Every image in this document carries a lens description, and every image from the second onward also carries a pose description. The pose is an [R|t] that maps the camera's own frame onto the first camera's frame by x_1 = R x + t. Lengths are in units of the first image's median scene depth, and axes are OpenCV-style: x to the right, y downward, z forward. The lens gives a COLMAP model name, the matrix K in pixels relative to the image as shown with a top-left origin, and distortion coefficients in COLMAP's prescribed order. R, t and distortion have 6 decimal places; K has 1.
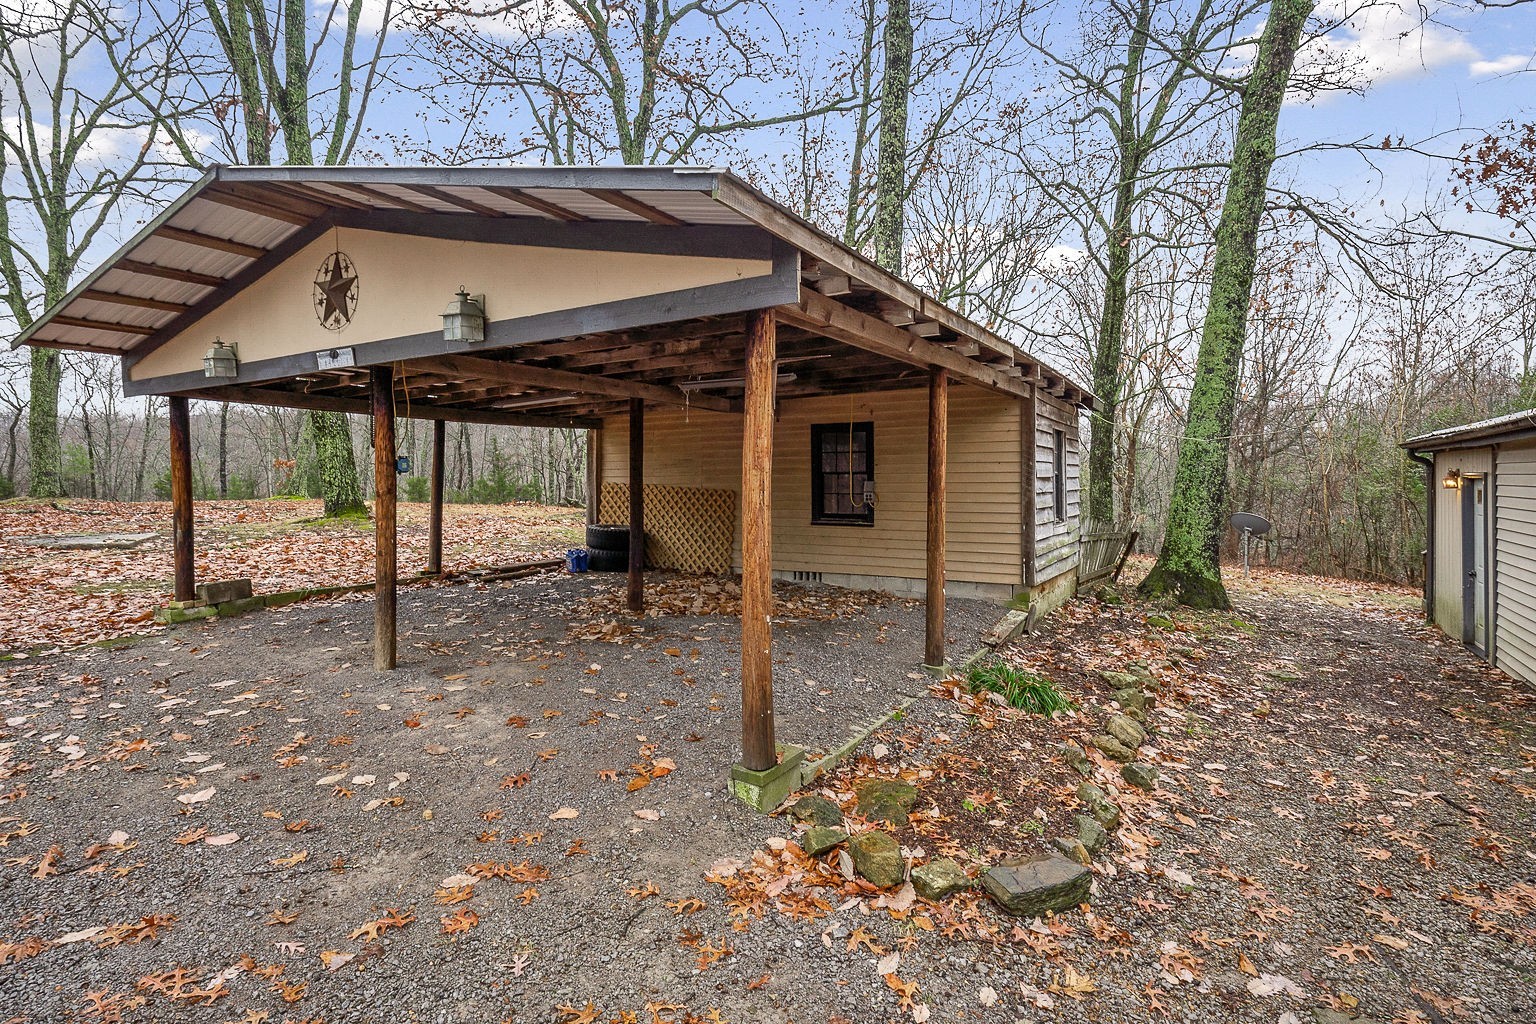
lens RADIAL K [[757.7, 0, 787.9], [0, 757.7, 477.9], [0, 0, 1]] dist [-0.001890, -0.000378]
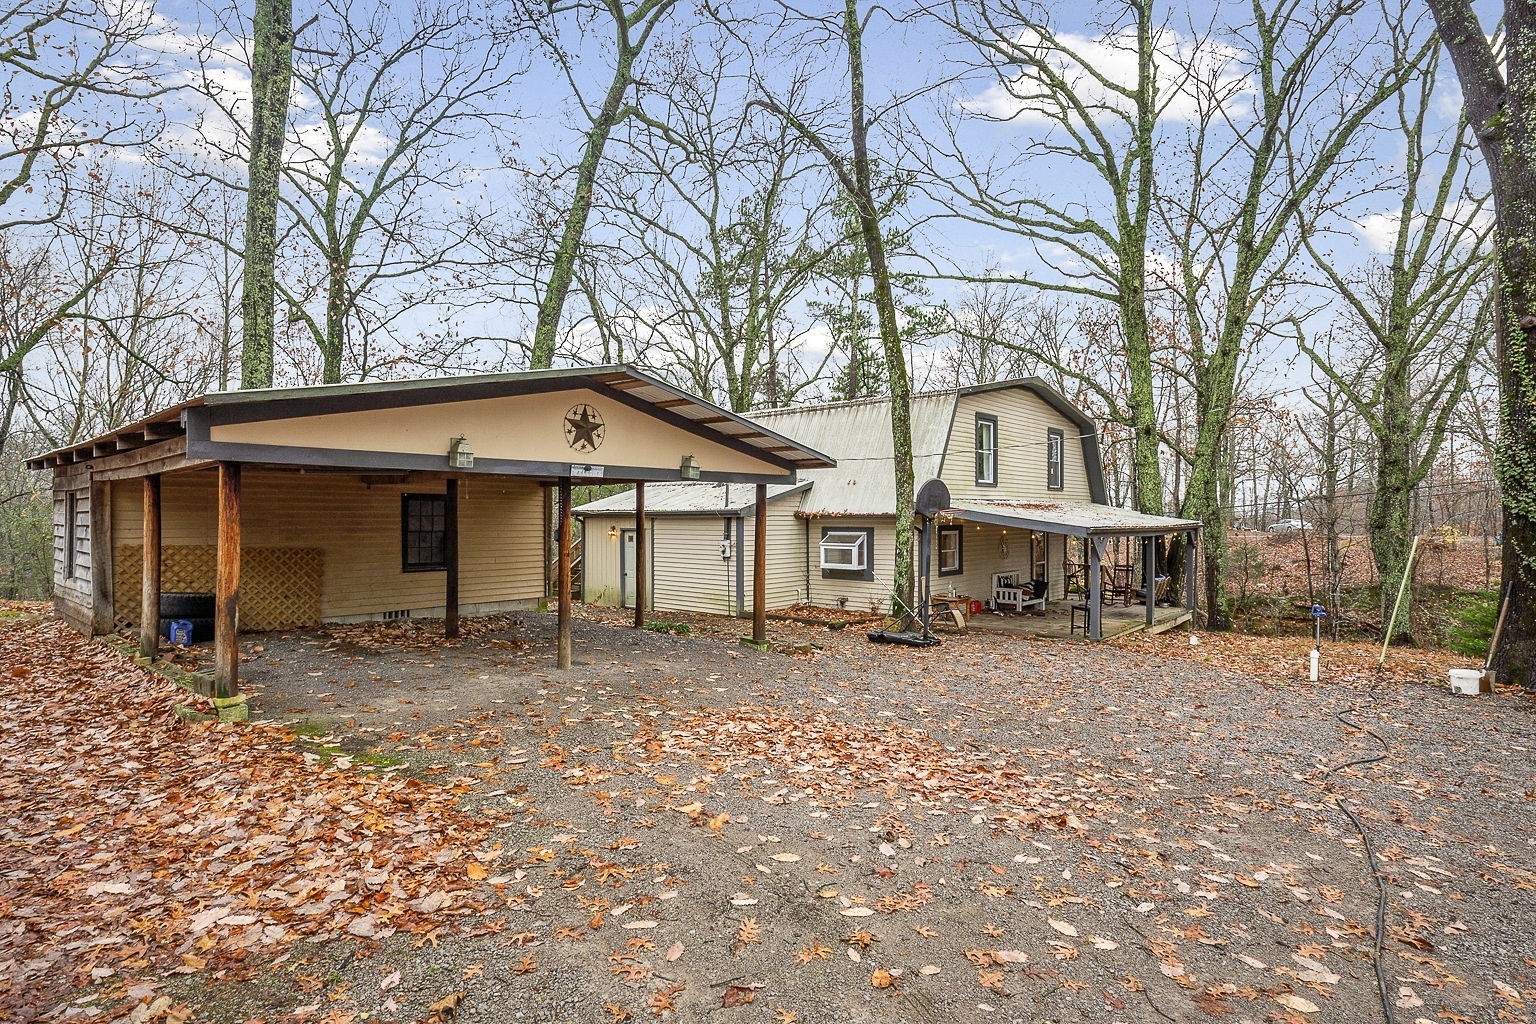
lens RADIAL K [[763.6, 0, 768.0], [0, 763.6, 512.0], [0, 0, 1]] dist [-0.002419, 0.000095]
pose [[0.187932, 0.010761, 0.982123, -1.240241], [-0.002670, 0.999942, -0.010445, -0.031467], [-0.982178, -0.000659, 0.187950, 0.185227]]
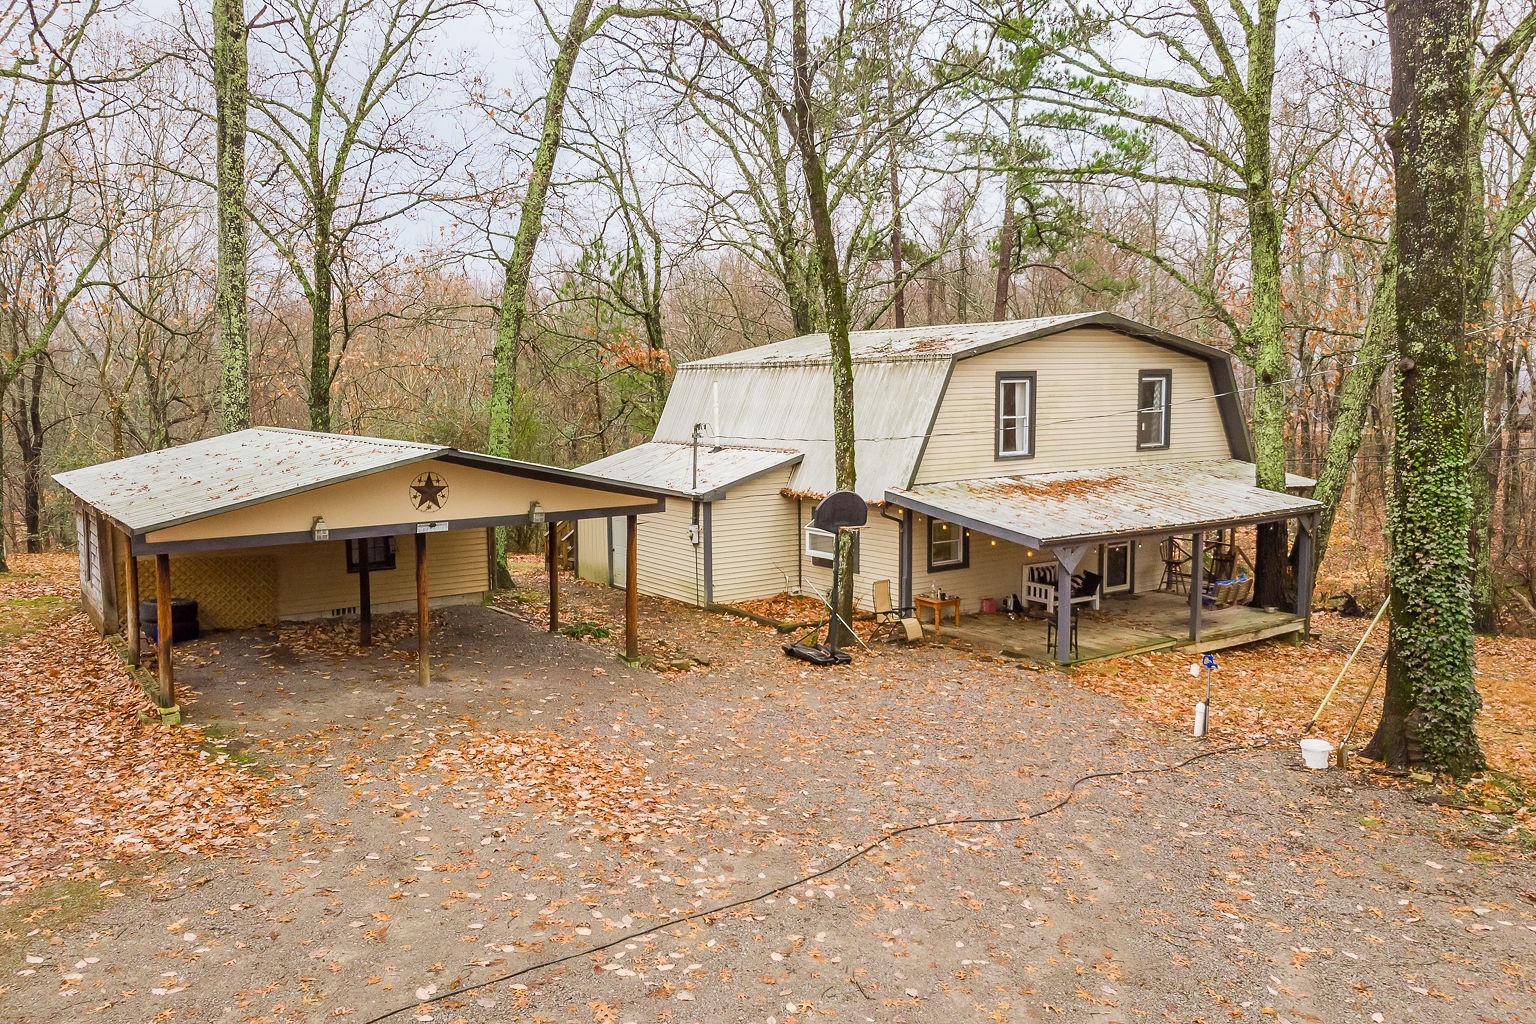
lens RADIAL K [[1126.4, 0, 687.1], [0, 1126.4, 479.7], [0, 0, 1]] dist [0.001163, 0.078079]
pose [[0.451107, -0.072721, 0.889502, -1.677121], [0.009742, 0.997017, 0.076570, -0.288966], [-0.892417, -0.025875, 0.450470, -0.516759]]
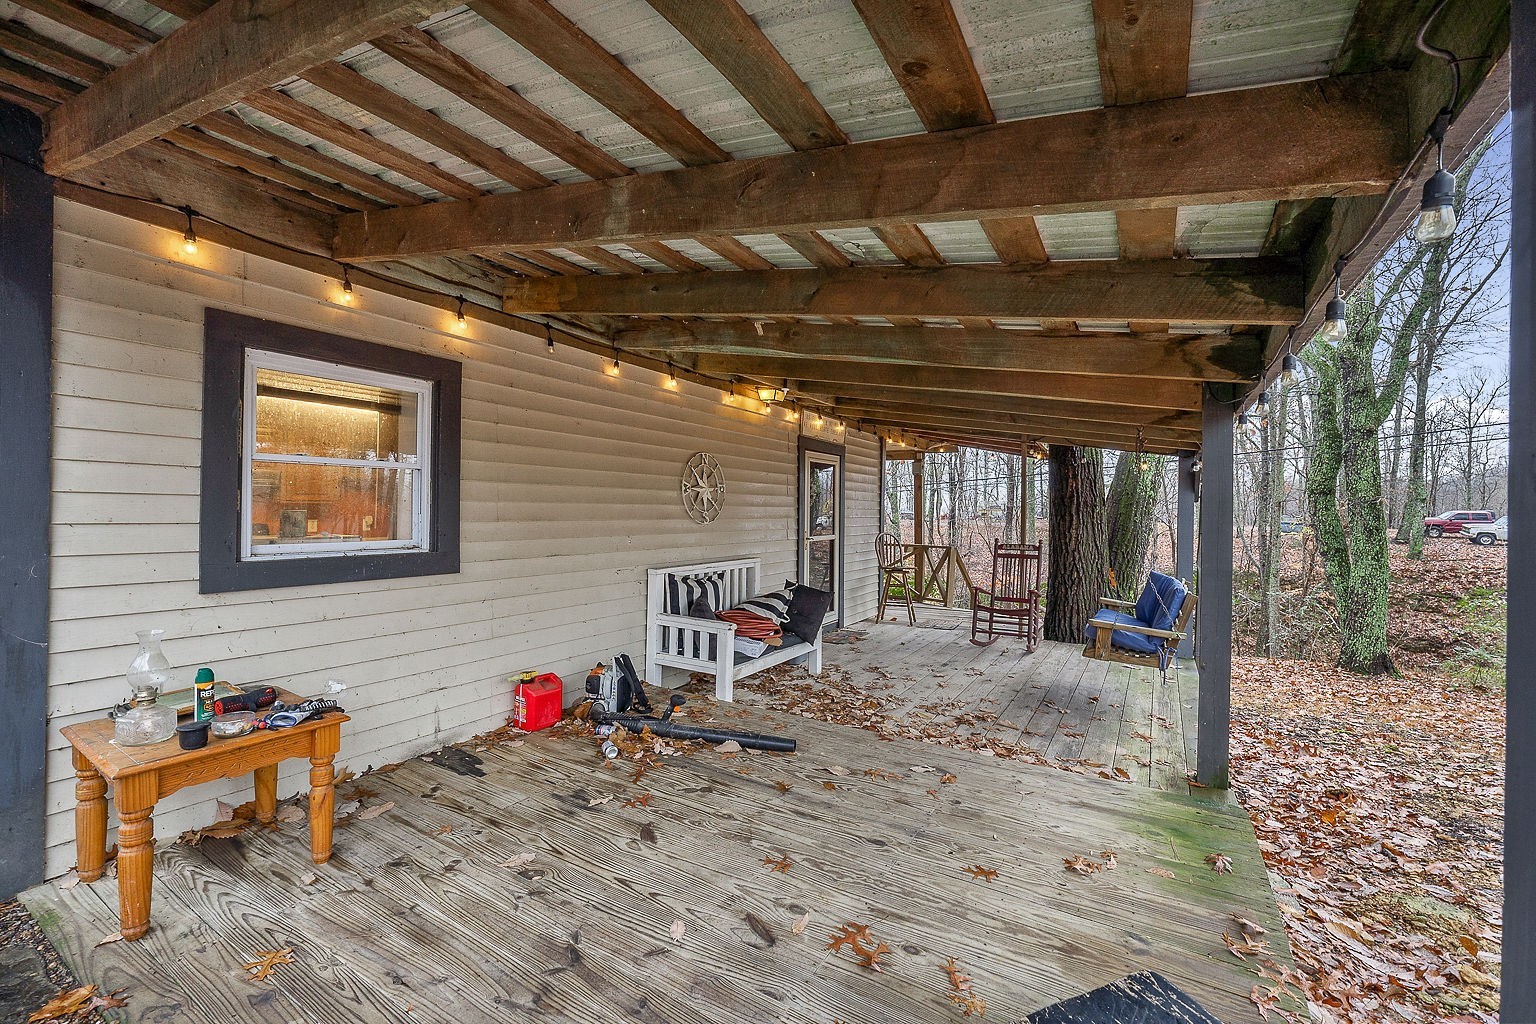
lens RADIAL K [[637.4, 0, 754.8], [0, 637.4, 509.1], [0, 0, 1]] dist [-0.015618, -0.000109]
pose [[0.014386, 0.009300, 0.999853, 0.475116], [-0.016088, 0.999829, -0.009068, 0.073930], [-0.999767, -0.015955, 0.014533, -0.131347]]
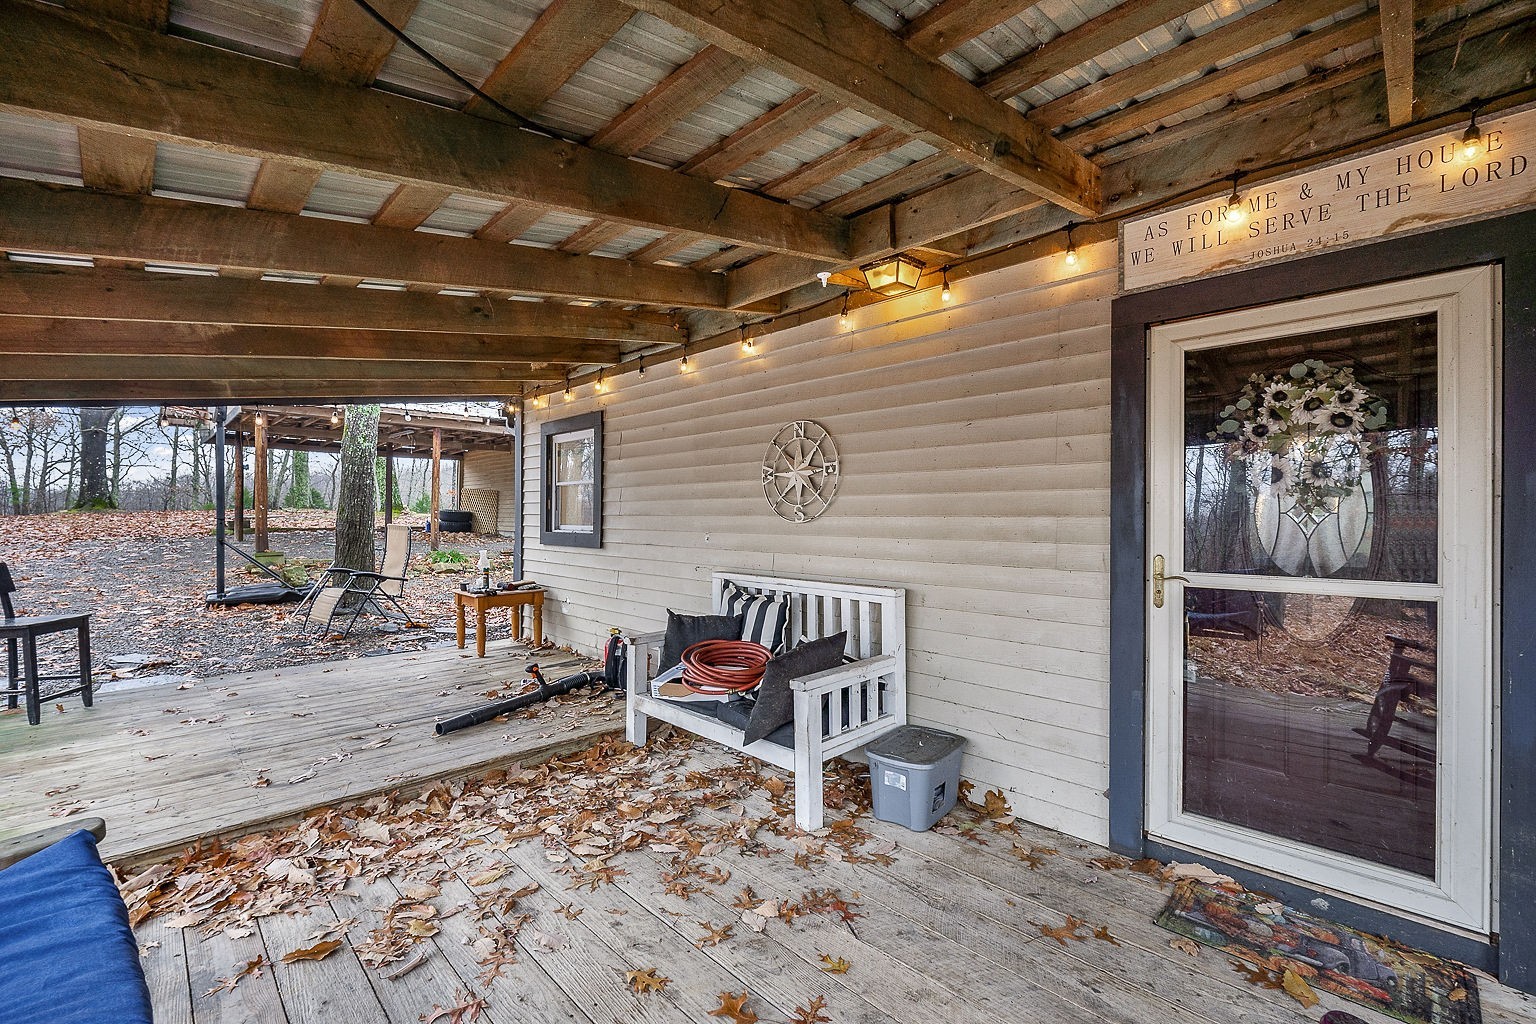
lens RADIAL K [[637.4, 0, 754.8], [0, 637.4, 509.1], [0, 0, 1]] dist [-0.015618, -0.000109]
pose [[0.971173, 0.008784, -0.238215, 1.166559], [-0.010207, 0.999937, -0.004740, 0.076543], [0.238159, 0.007035, 0.971201, -0.499389]]
